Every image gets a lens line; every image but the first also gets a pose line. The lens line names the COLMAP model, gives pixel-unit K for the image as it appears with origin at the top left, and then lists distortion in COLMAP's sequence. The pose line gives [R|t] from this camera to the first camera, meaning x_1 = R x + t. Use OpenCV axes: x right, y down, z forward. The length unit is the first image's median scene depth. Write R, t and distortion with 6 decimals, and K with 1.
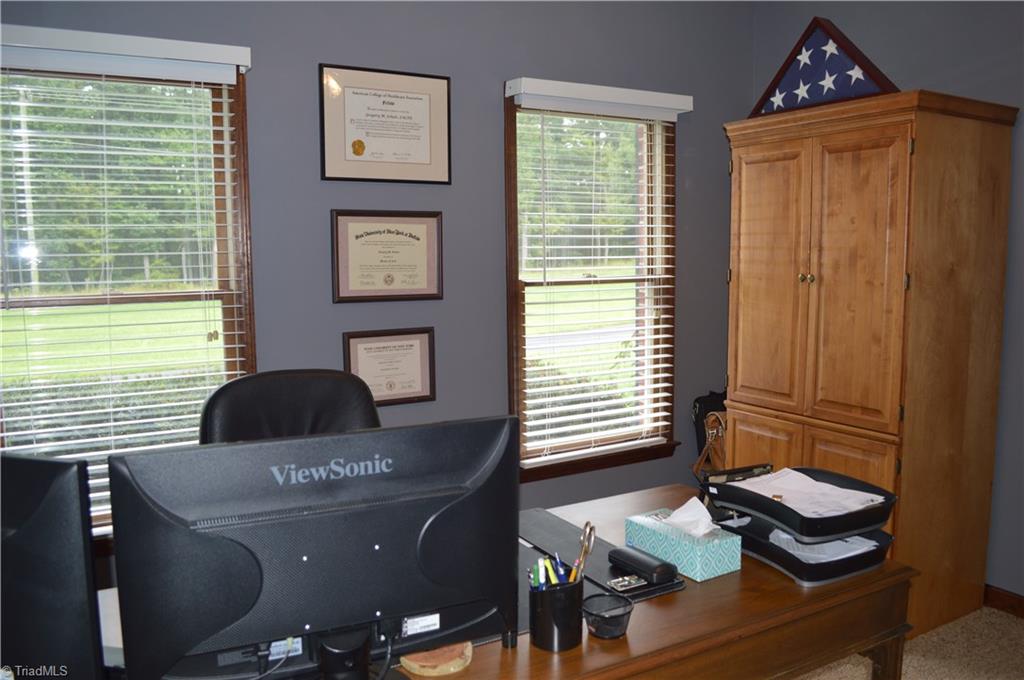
lens RADIAL K [[821.4, 0, 511.8], [0, 821.4, 340.6], [0, 0, 1]] dist [-0.085554, 0.020169]
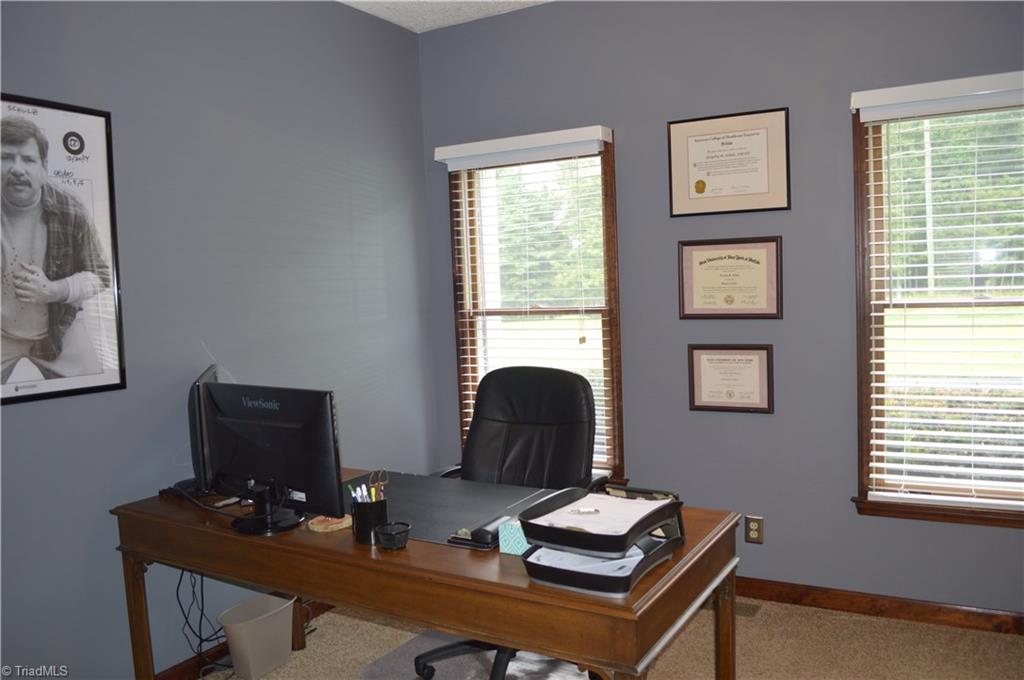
lens RADIAL K [[821.4, 0, 511.8], [0, 821.4, 340.2], [0, 0, 1]] dist [-0.085554, 0.020169]
pose [[0.474830, 0.059058, -0.878094, 0.692681], [-0.055726, 0.997761, 0.036973, -0.043748], [0.878311, 0.031377, 0.477058, 0.204351]]
